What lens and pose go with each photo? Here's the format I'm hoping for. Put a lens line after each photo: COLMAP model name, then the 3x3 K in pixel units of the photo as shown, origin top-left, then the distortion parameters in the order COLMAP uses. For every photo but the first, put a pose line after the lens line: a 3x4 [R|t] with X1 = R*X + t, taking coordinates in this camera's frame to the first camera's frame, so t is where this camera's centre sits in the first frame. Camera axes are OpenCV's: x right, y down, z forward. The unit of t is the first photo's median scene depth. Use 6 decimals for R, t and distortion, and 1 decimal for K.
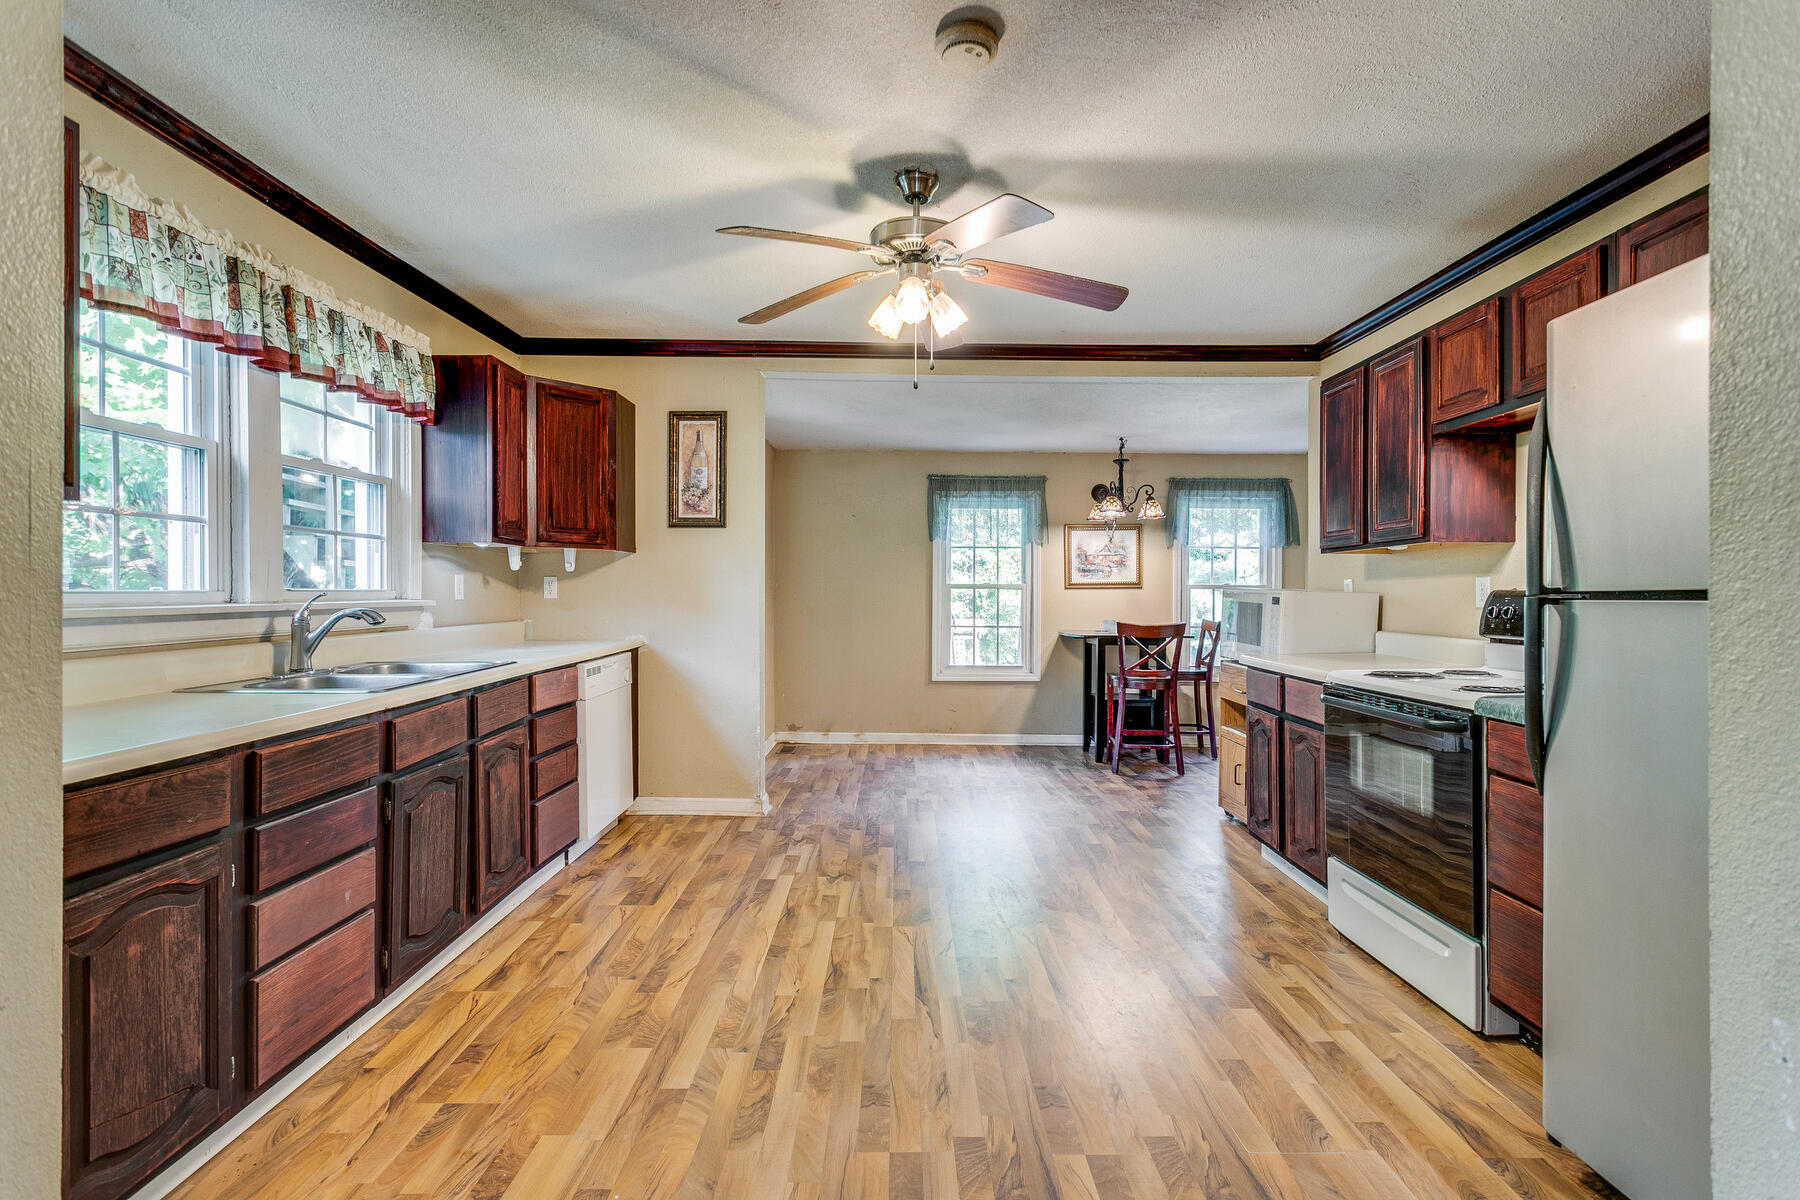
lens RADIAL K [[857.6, 0, 911.6], [0, 857.6, 595.5], [0, 0, 1]] dist [-0.000851, 0.002408]
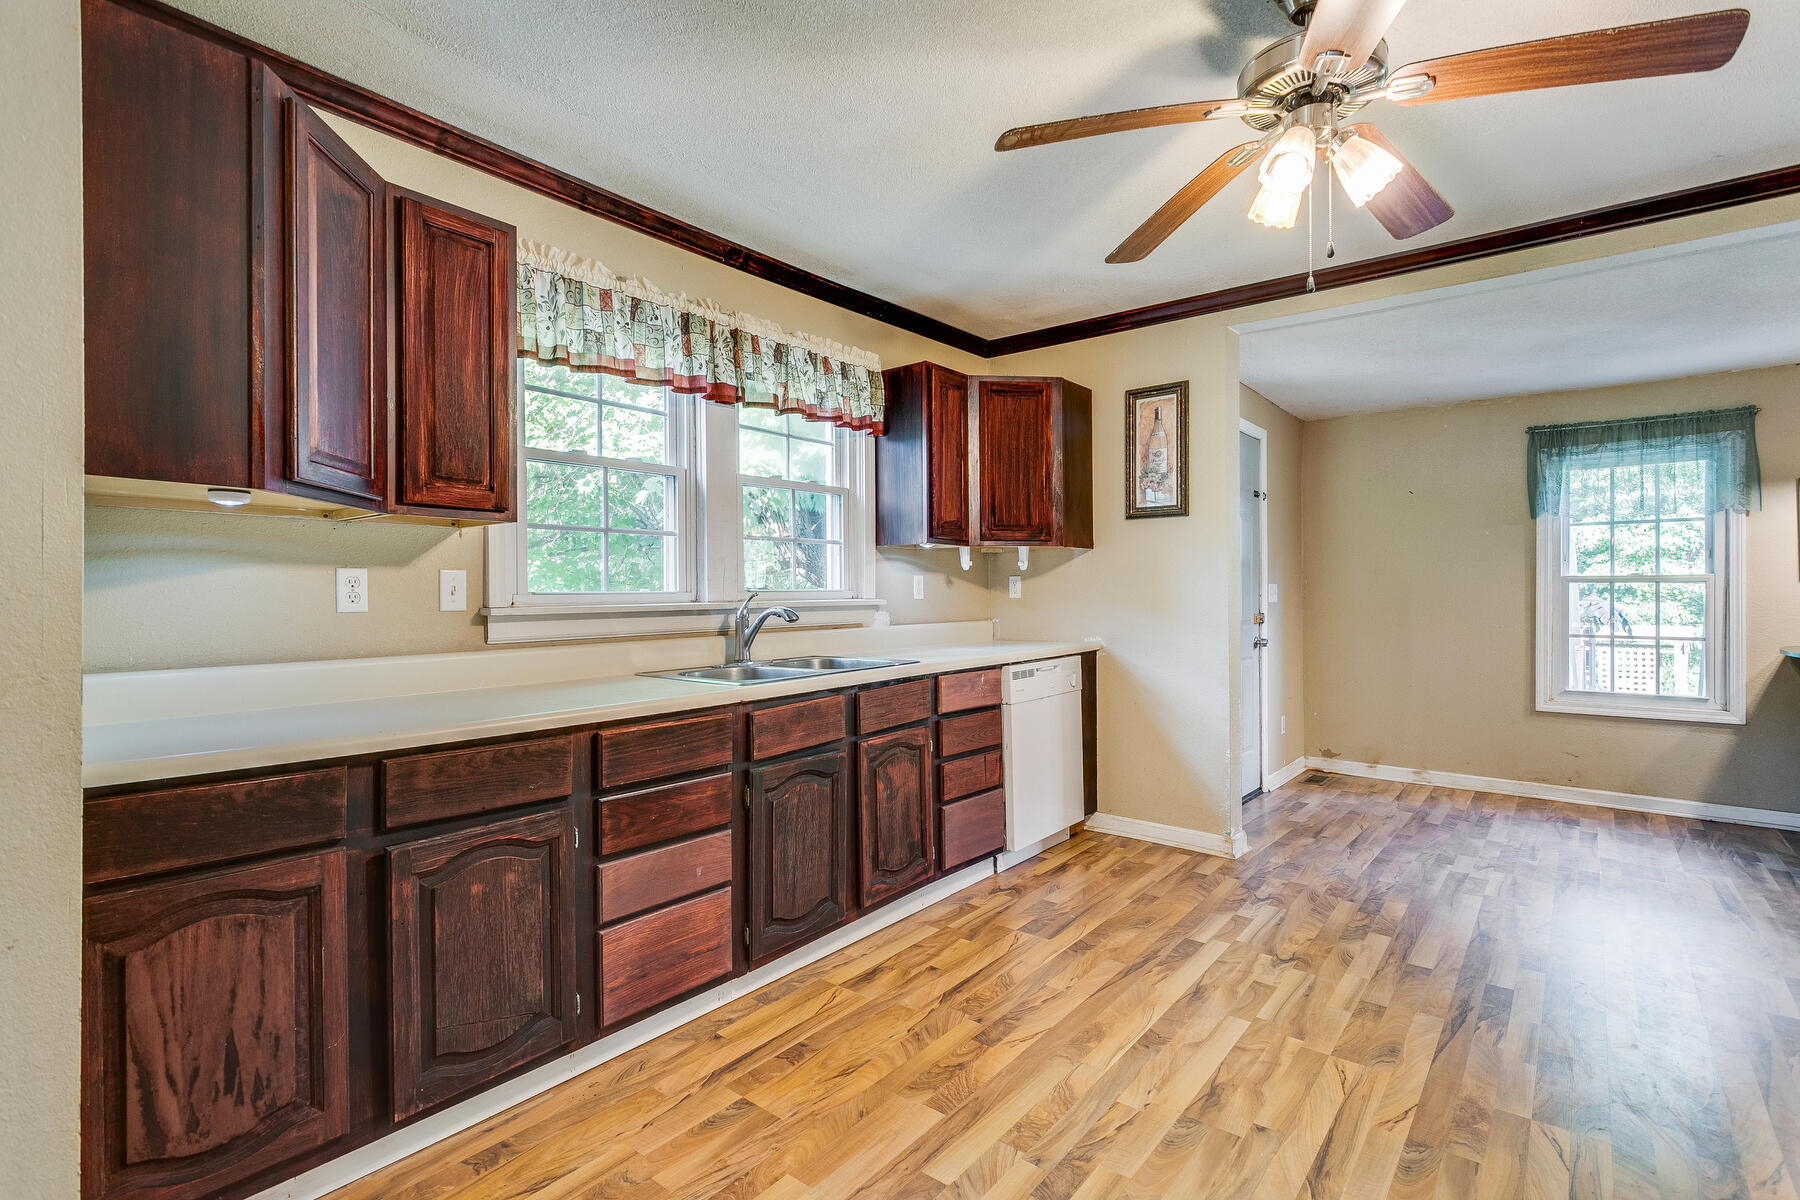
lens RADIAL K [[857.6, 0, 893.2], [0, 857.6, 595.3], [0, 0, 1]] dist [-0.000851, 0.002408]
pose [[0.769885, -0.004854, -0.638164, 0.132571], [0.004882, 0.999987, -0.001717, 0.001721], [0.638164, -0.001793, 0.769898, 0.185245]]
